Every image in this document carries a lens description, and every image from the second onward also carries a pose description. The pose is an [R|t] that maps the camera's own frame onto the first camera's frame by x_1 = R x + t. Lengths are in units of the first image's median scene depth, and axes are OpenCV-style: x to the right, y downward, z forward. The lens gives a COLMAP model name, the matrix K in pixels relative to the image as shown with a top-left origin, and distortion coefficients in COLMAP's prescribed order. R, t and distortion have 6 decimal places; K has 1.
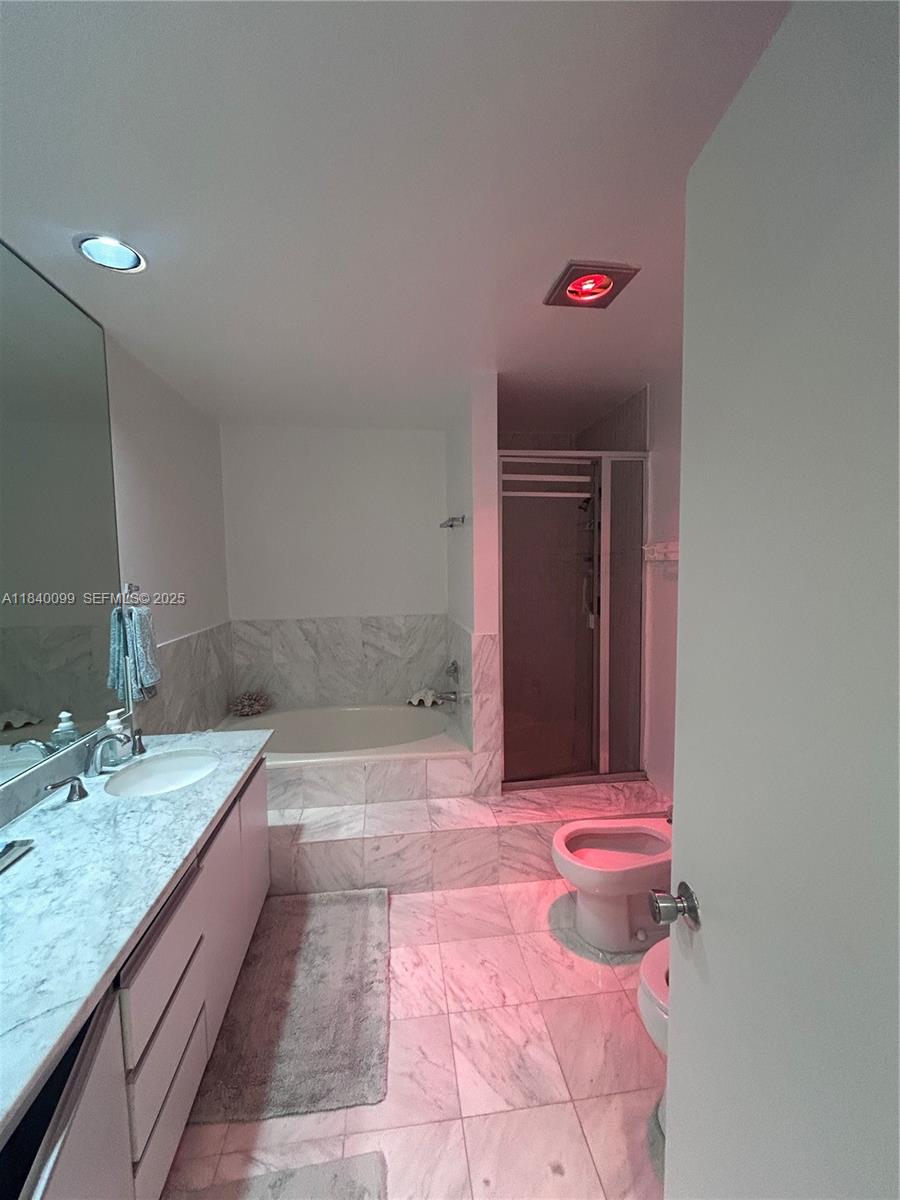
lens RADIAL K [[485.8, 0, 446.2], [0, 485.8, 605.5], [0, 0, 1]] dist [0.000601, -0.000515]
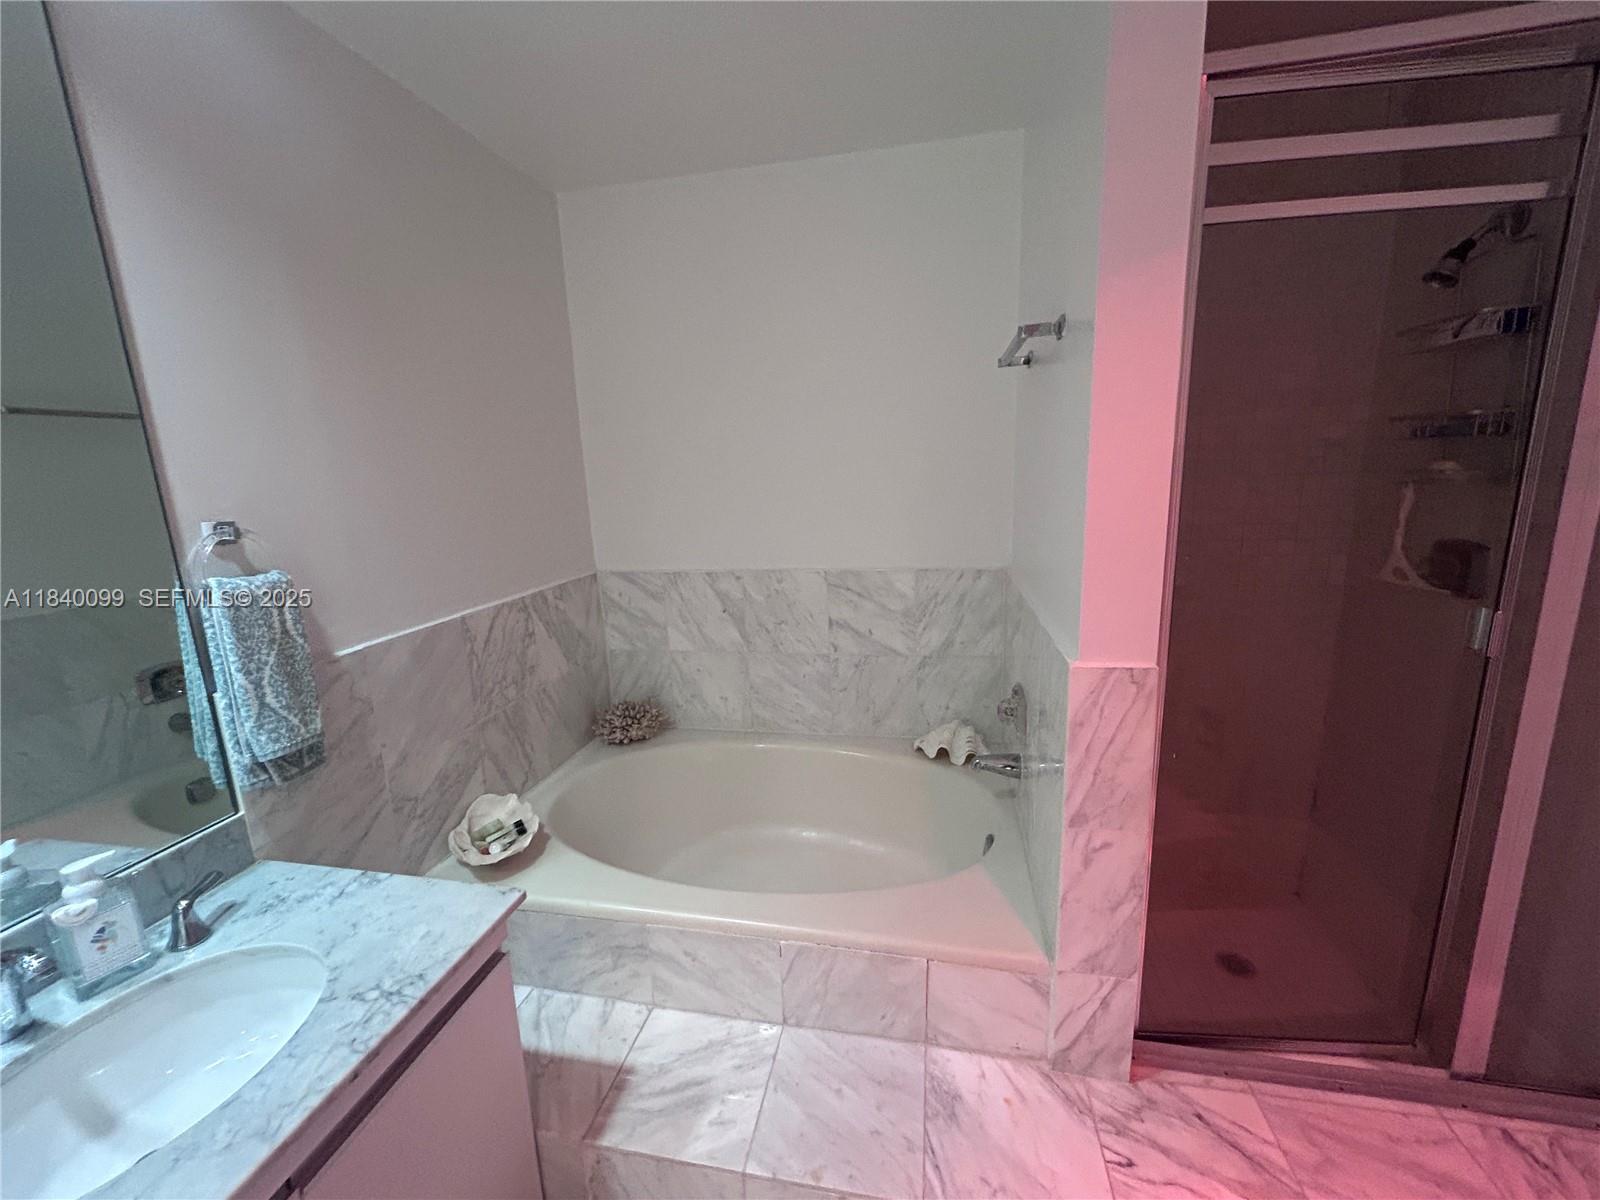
lens RADIAL K [[647.7, 0, 799.2], [0, 647.7, 603.3], [0, 0, 1]] dist [0.000601, -0.000515]
pose [[0.946801, 0.046027, -0.318512, 0.014366], [-0.003620, 0.991180, 0.132472, -0.040673], [0.321800, -0.124271, 0.938617, 0.491109]]
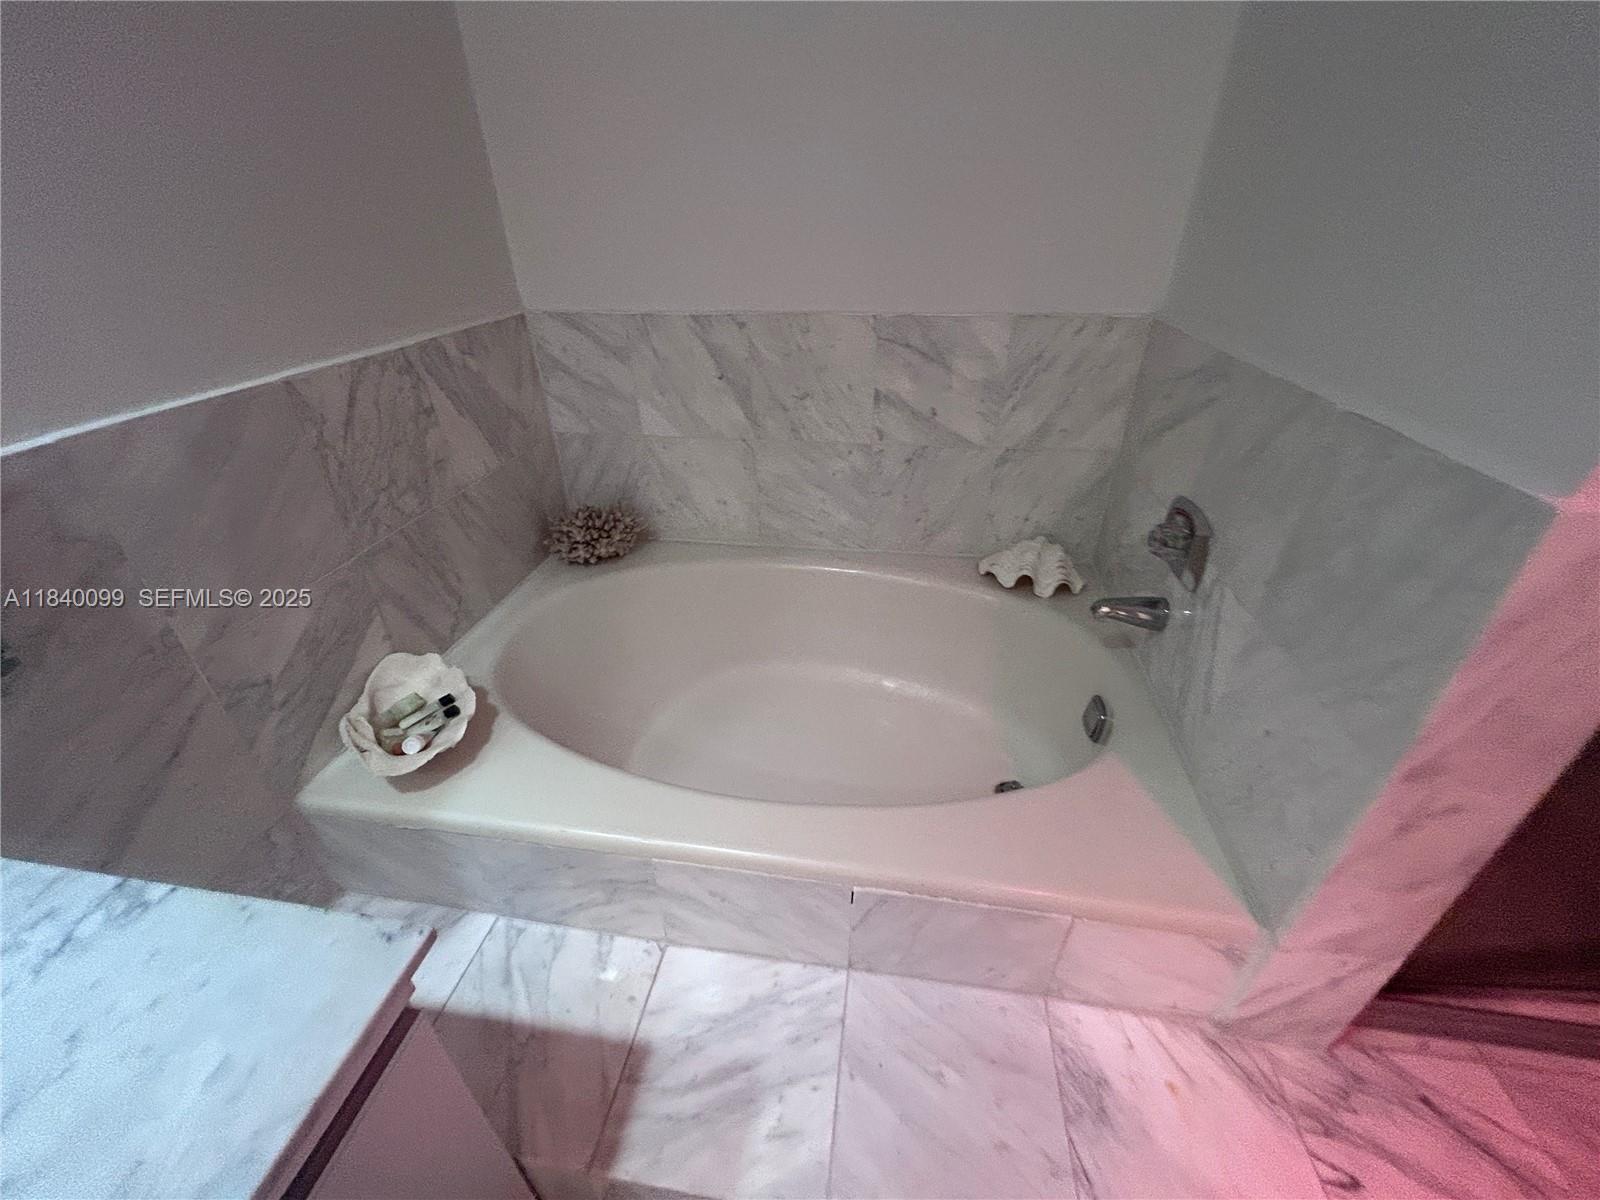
lens RADIAL K [[647.7, 0, 802.5], [0, 647.7, 602.4], [0, 0, 1]] dist [0.000601, -0.000515]
pose [[0.962730, 0.144803, -0.228438, -0.127283], [-0.025864, 0.890028, 0.455172, -0.001647], [0.269226, -0.432299, 0.860601, 0.703728]]
